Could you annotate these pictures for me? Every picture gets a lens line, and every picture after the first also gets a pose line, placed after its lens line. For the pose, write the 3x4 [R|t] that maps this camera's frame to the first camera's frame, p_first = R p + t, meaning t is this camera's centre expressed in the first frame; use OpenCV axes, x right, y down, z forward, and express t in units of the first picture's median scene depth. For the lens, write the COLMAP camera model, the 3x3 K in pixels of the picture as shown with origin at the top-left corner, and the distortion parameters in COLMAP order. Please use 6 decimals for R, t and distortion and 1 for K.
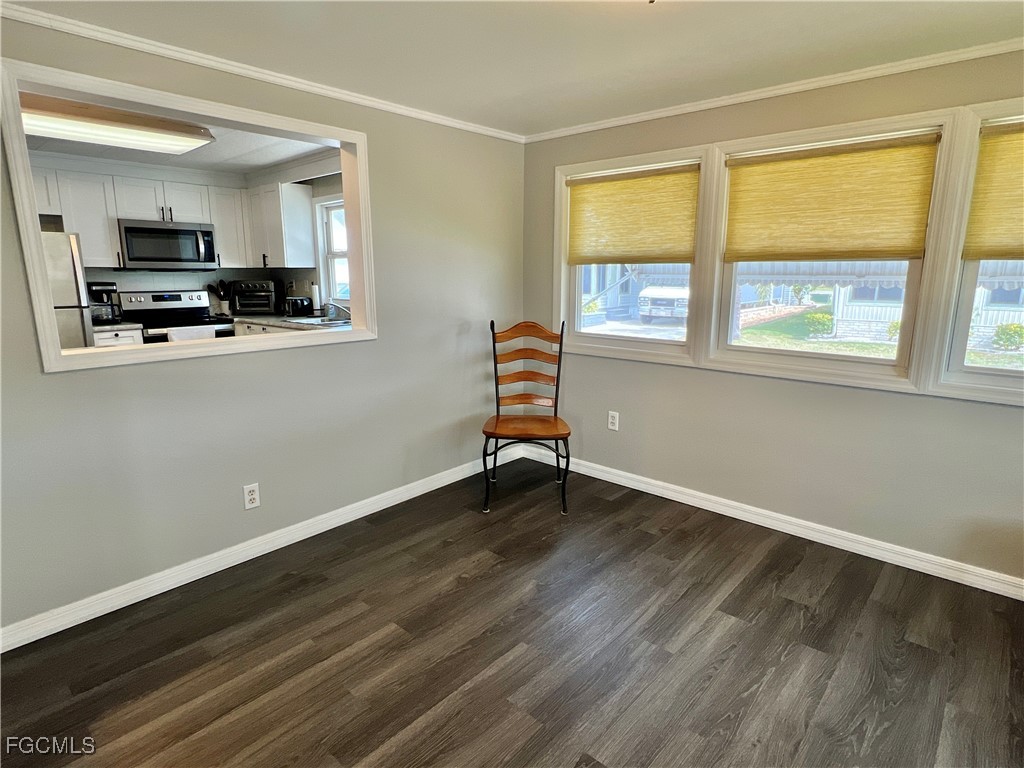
lens RADIAL K [[564.0, 0, 512.0], [0, 564.0, 384.0], [0, 0, 1]] dist [-0.009911, -0.000704]
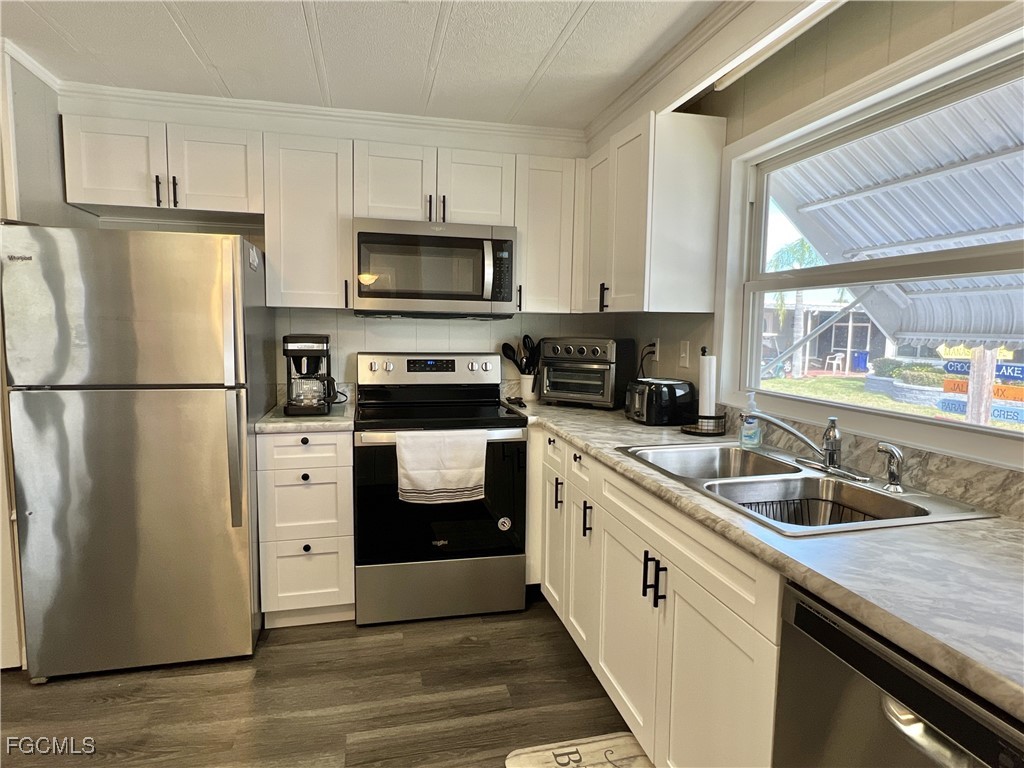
lens RADIAL K [[564.0, 0, 512.0], [0, 564.0, 384.0], [0, 0, 1]] dist [-0.009911, -0.000704]
pose [[0.819426, 0.074586, -0.568311, -0.232398], [-0.126109, 0.990662, -0.051816, -0.115579], [0.559140, 0.114128, 0.821181, 0.586852]]
